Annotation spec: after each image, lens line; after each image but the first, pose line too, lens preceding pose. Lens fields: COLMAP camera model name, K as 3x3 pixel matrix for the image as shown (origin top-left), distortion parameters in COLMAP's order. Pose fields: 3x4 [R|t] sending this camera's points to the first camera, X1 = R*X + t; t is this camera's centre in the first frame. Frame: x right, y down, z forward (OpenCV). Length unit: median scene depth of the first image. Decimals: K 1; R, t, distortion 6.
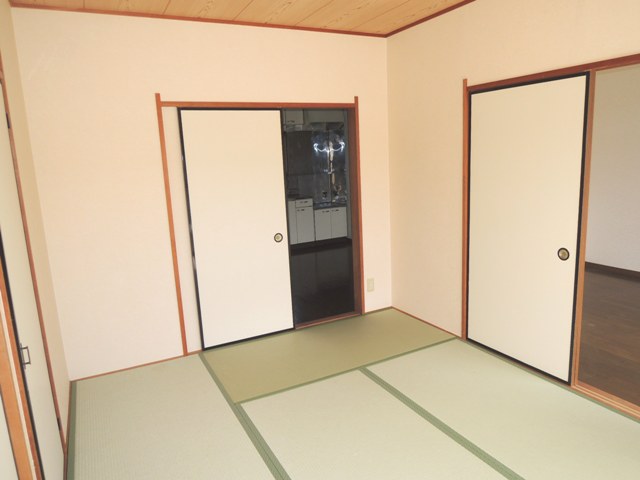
lens RADIAL K [[448.9, 0, 320.0], [0, 448.9, 240.0], [0, 0, 1]] dist [0.004228, 0.004356]
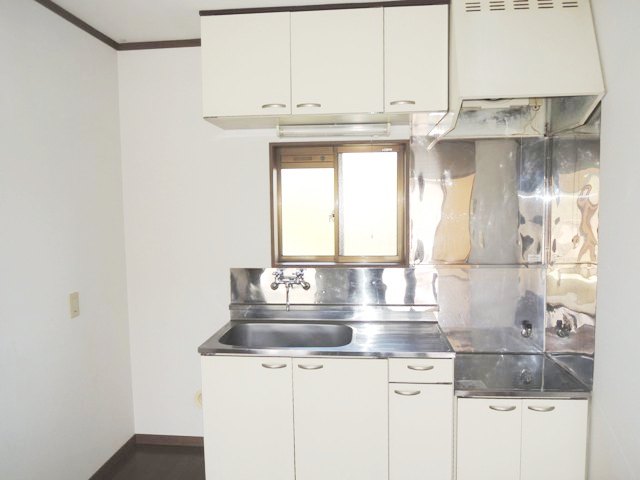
lens RADIAL K [[488.9, 0, 320.0], [0, 488.9, 240.0], [0, 0, 1]] dist [-0.009830, -0.002124]
pose [[0.854228, 0.068468, -0.515370, 0.063677], [-0.117343, 0.991102, -0.062826, -0.133578], [0.506483, 0.114143, 0.854662, 0.657283]]
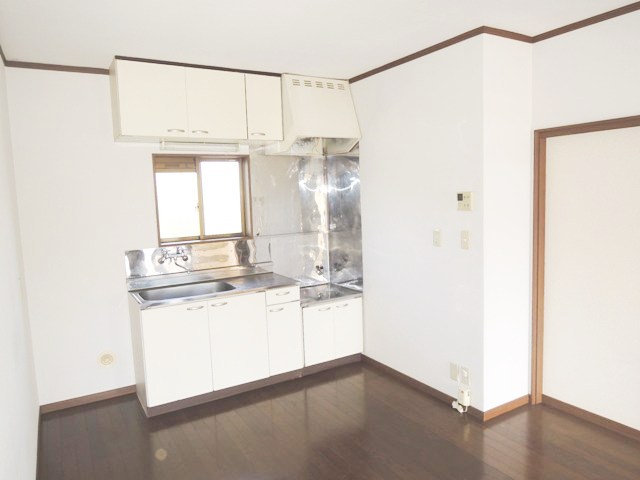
lens RADIAL K [[448.9, 0, 320.0], [0, 448.9, 240.0], [0, 0, 1]] dist [0.004228, 0.004356]
pose [[0.998455, 0.003033, 0.055491, -0.021625], [0.001244, 0.997039, -0.076891, -0.101119], [-0.055559, 0.076841, 0.995494, 0.481742]]
